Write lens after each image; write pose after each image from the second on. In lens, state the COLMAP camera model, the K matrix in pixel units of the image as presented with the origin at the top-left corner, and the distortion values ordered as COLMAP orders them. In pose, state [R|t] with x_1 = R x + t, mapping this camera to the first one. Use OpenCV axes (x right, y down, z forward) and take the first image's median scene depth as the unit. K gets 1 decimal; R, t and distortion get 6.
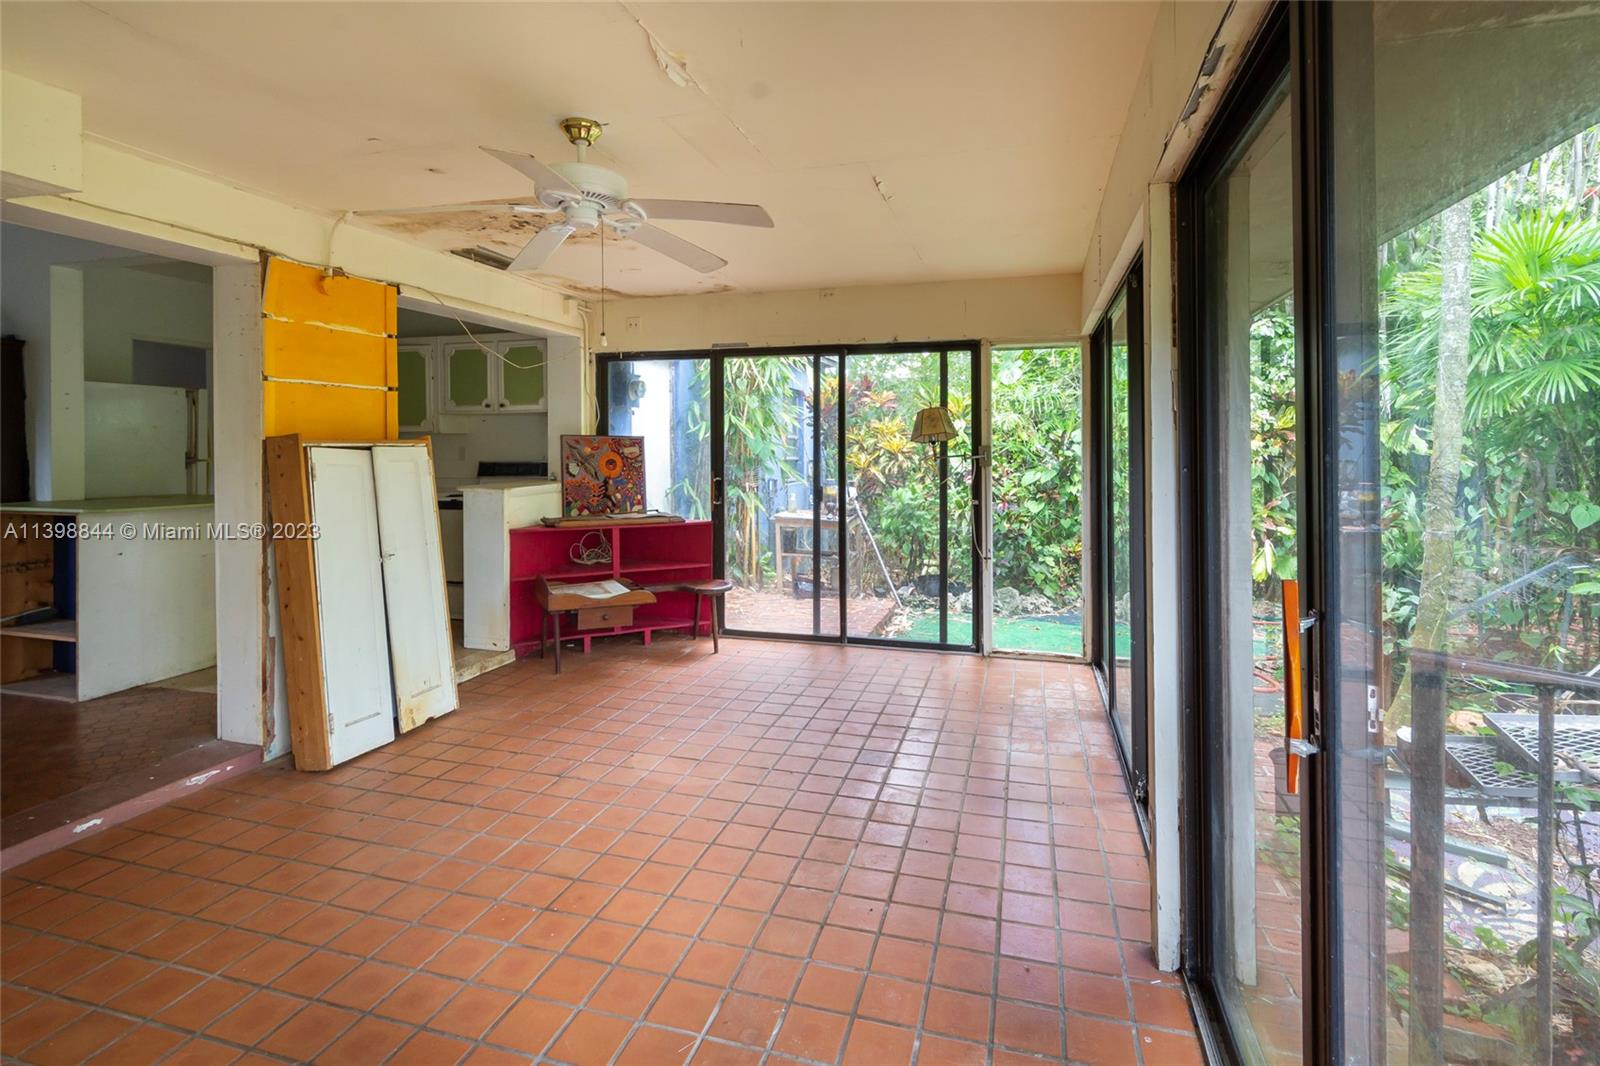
lens RADIAL K [[770.7, 0, 794.2], [0, 770.7, 445.4], [0, 0, 1]] dist [0.003152, 0.002294]
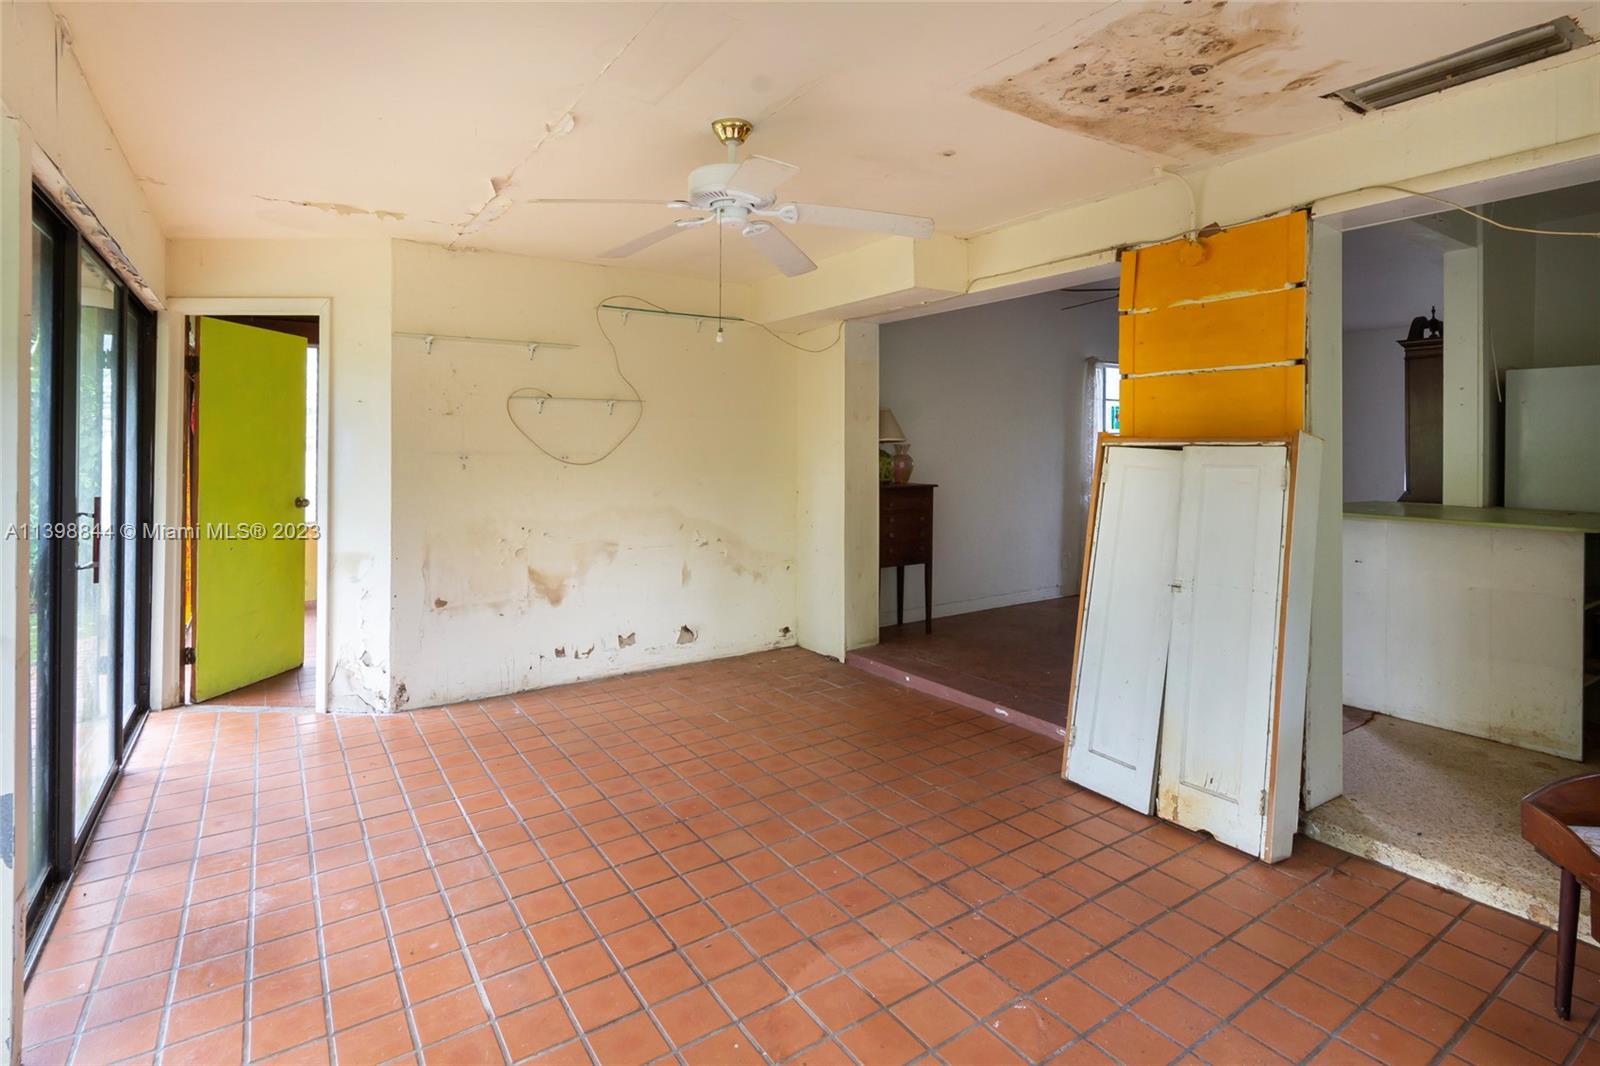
lens RADIAL K [[770.7, 0, 780.6], [0, 770.7, 451.8], [0, 0, 1]] dist [0.003152, 0.002294]
pose [[-0.633511, 0.006241, -0.773709, 0.255455], [-0.000756, 0.999962, 0.008685, 0.000769], [0.773734, 0.006087, -0.633482, 0.923899]]
